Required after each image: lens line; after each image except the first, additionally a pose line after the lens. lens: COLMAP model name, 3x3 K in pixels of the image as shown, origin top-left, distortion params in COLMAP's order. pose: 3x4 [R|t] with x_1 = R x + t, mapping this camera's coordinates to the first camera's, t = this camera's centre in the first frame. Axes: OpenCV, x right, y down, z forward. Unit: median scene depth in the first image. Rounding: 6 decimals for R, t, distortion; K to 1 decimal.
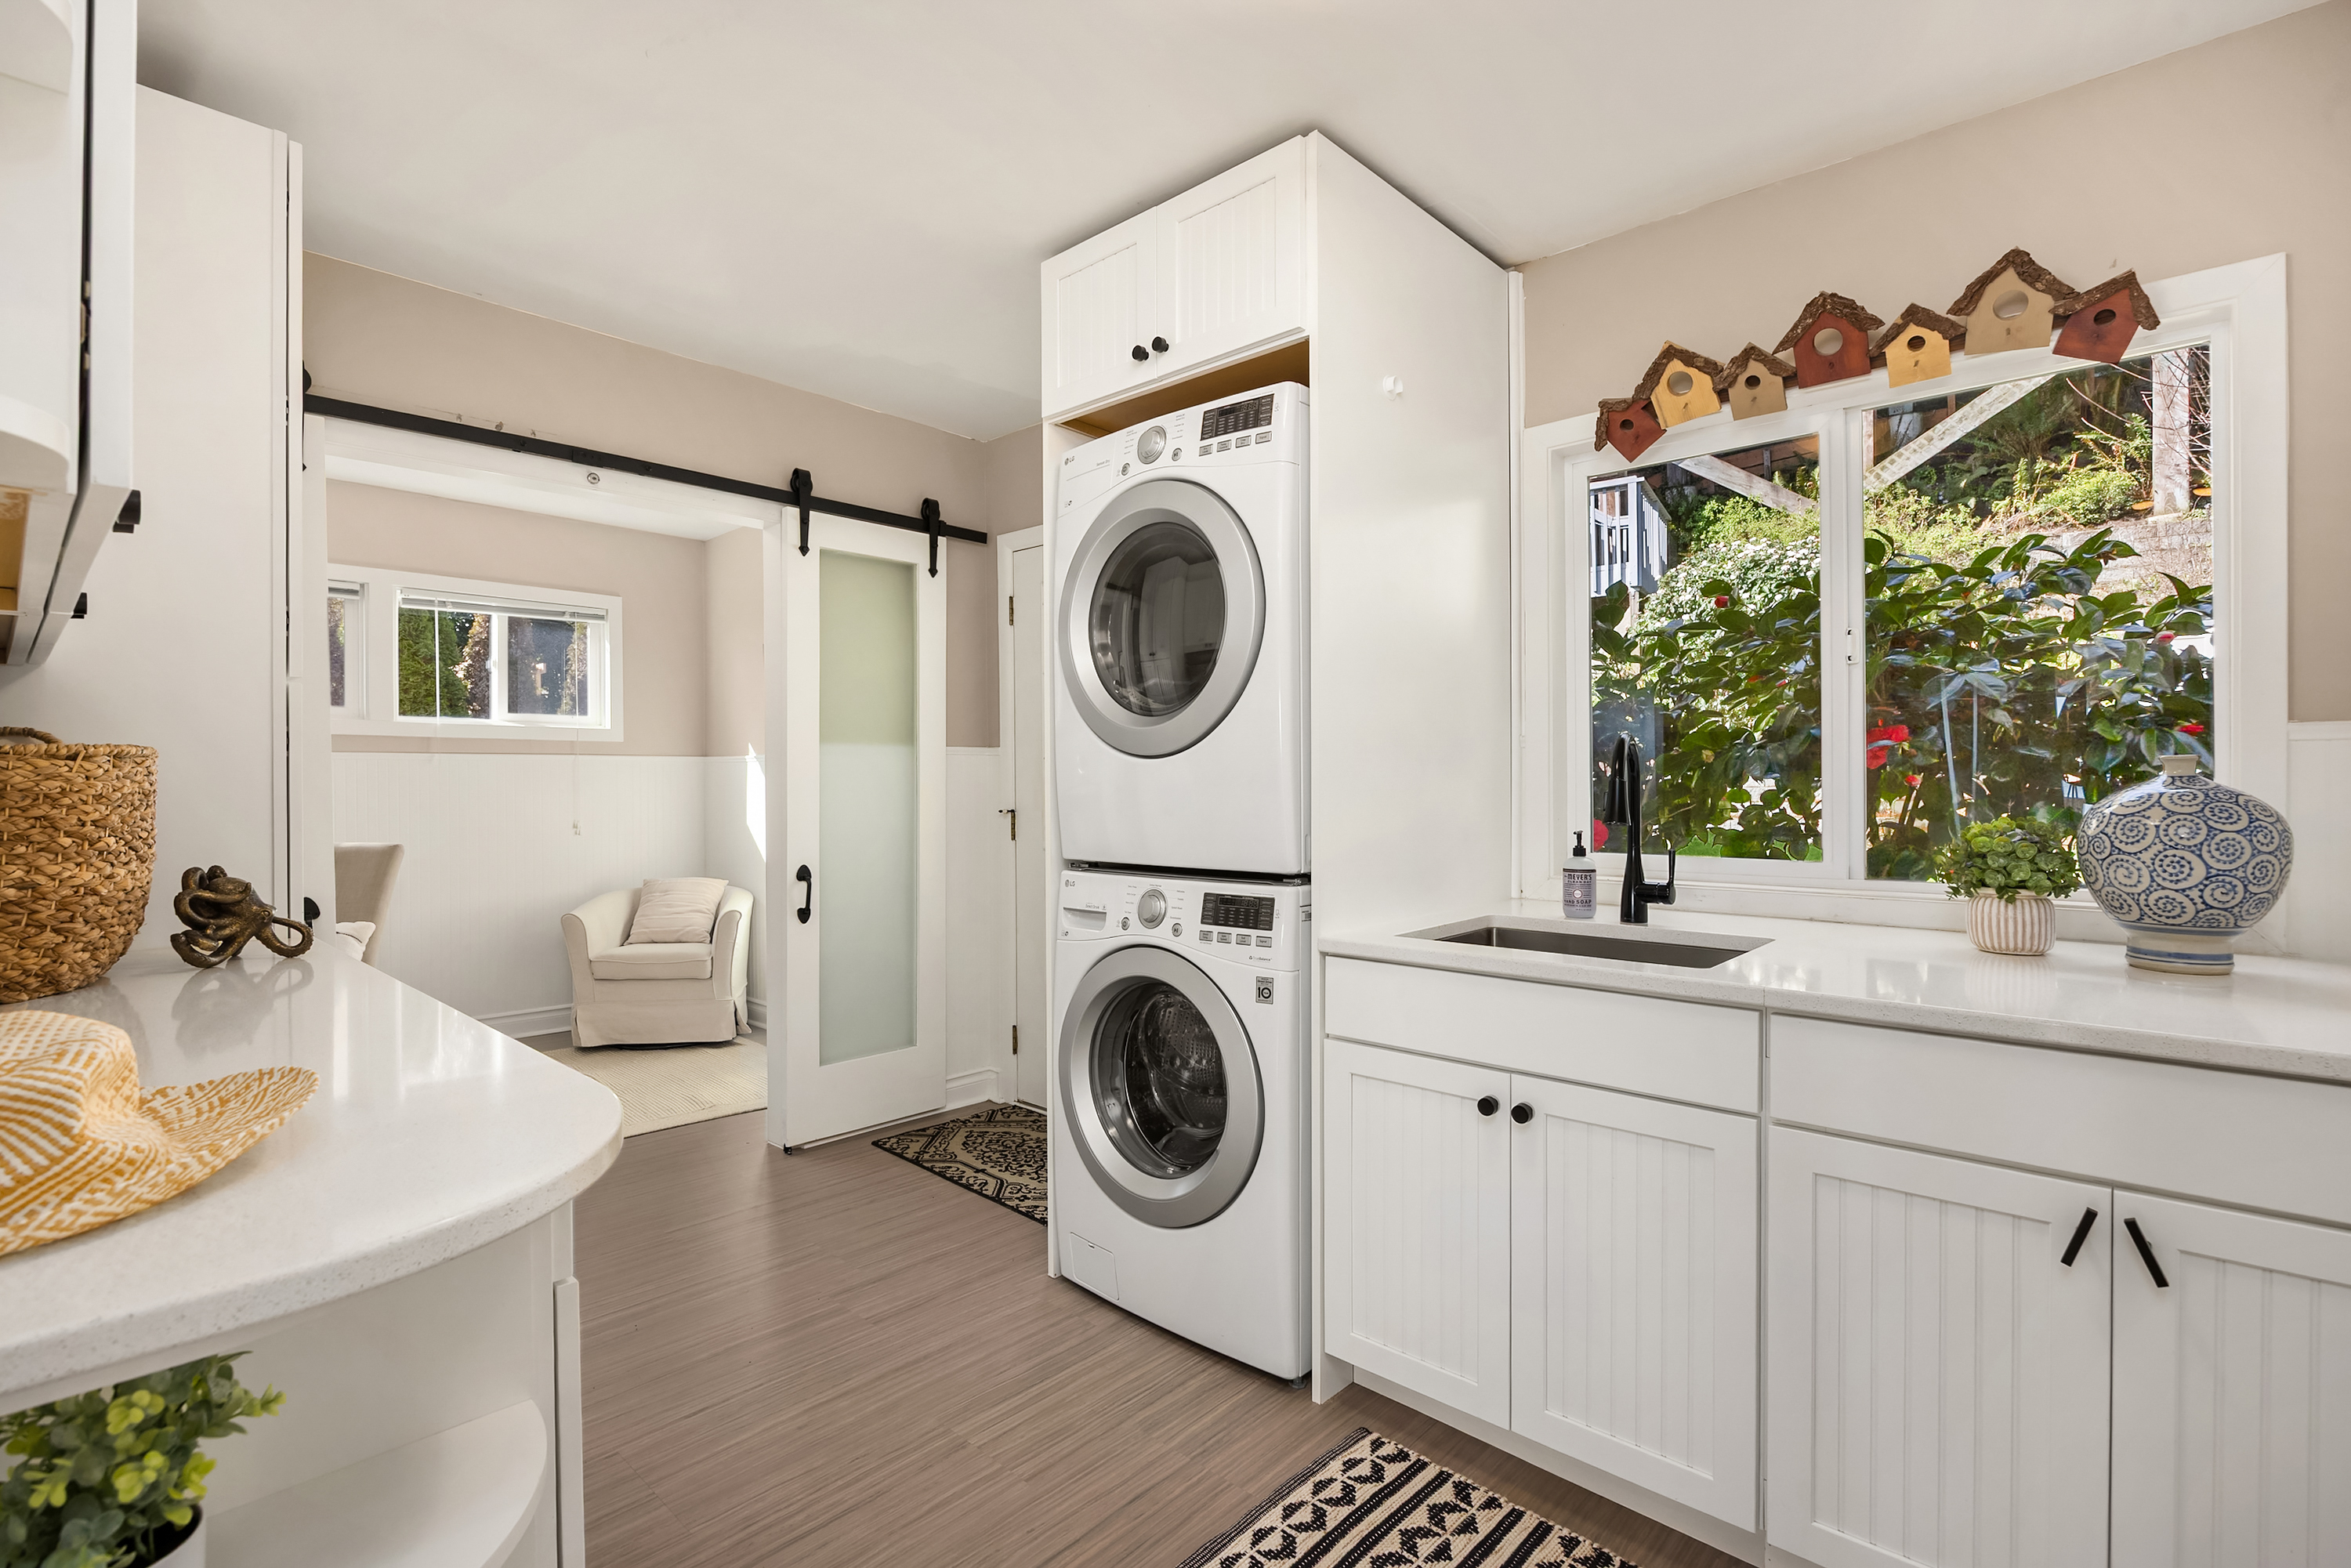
lens RADIAL K [[1099.3, 0, 1173.0], [0, 1099.3, 781.8], [0, 0, 1]] dist [-0.014342, 0.001365]
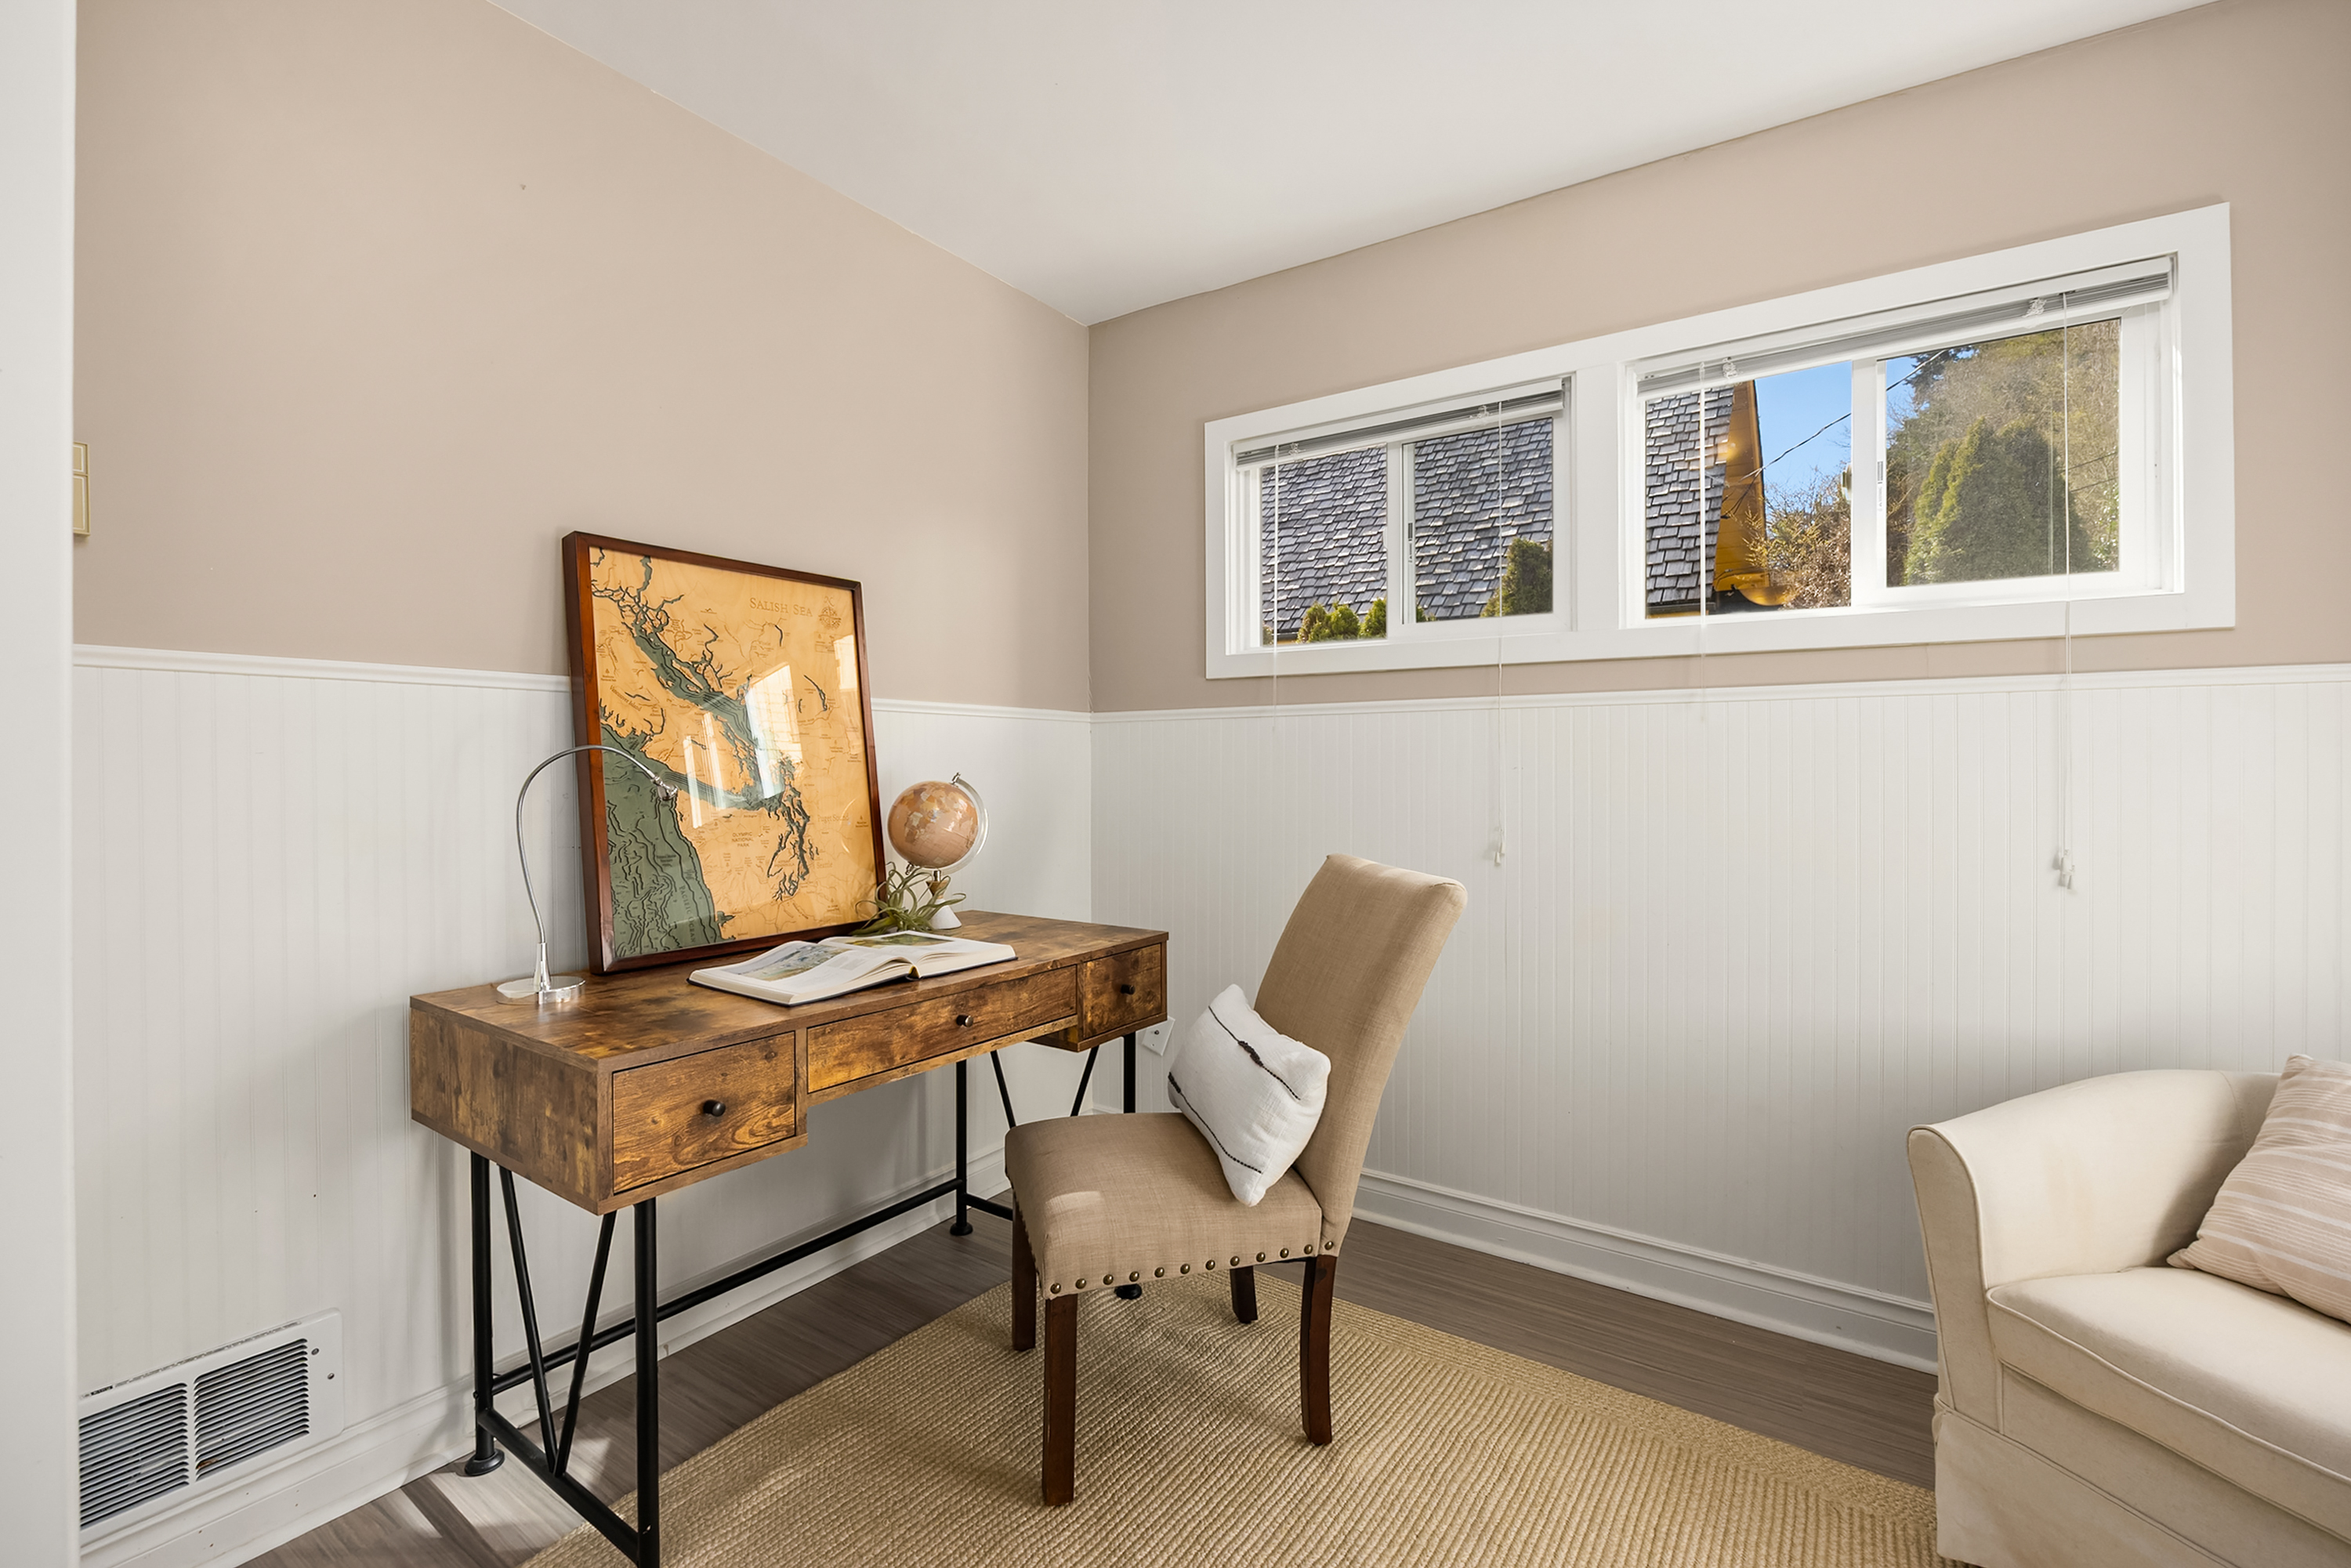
lens RADIAL K [[1007.1, 0, 1160.0], [0, 1007.1, 768.9], [0, 0, 1]] dist [-0.015499, 0.001840]
pose [[0.140598, 0.008532, -0.990030, -0.266598], [-0.000454, 0.999963, 0.008554, 0.005432], [0.990067, -0.000753, 0.140597, 0.686158]]
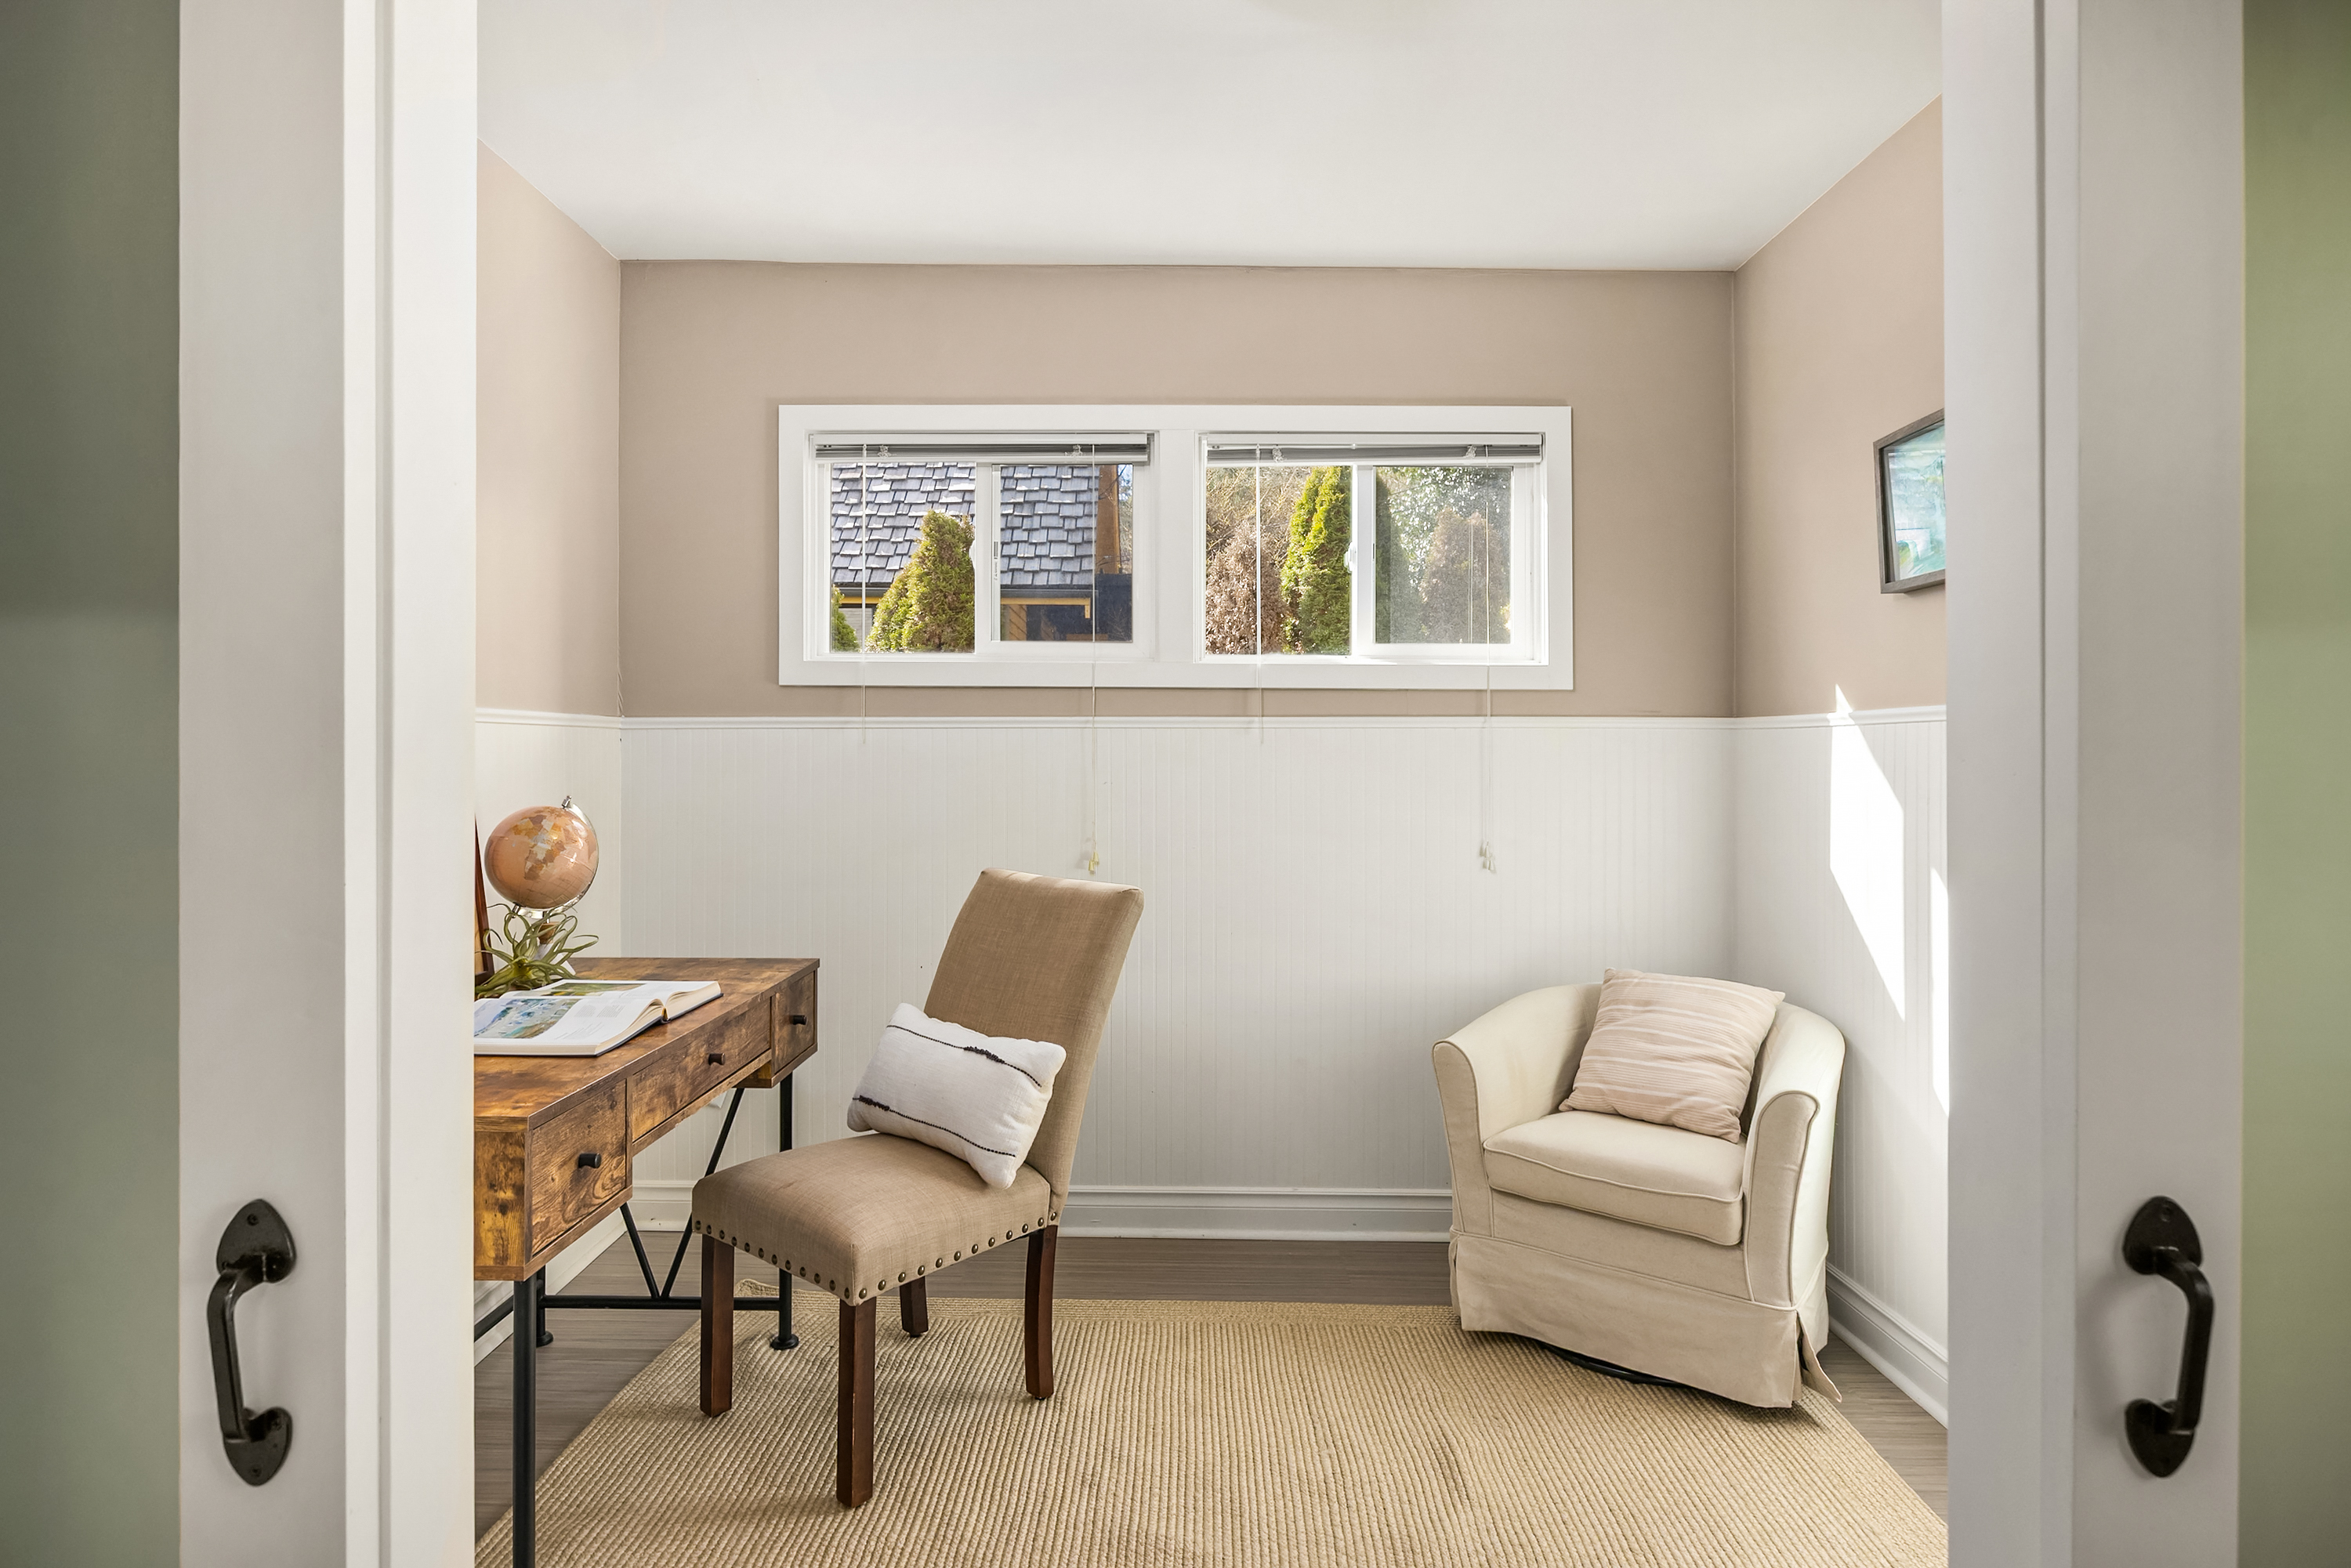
lens RADIAL K [[1312.9, 0, 1151.0], [0, 1312.9, 740.1], [0, 0, 1]] dist [-0.004454, -0.001291]
pose [[0.676551, -0.000084, -0.736395, -0.200670], [-0.006441, 0.999961, -0.006032, -0.009048], [0.736367, 0.008824, 0.676524, 0.482465]]
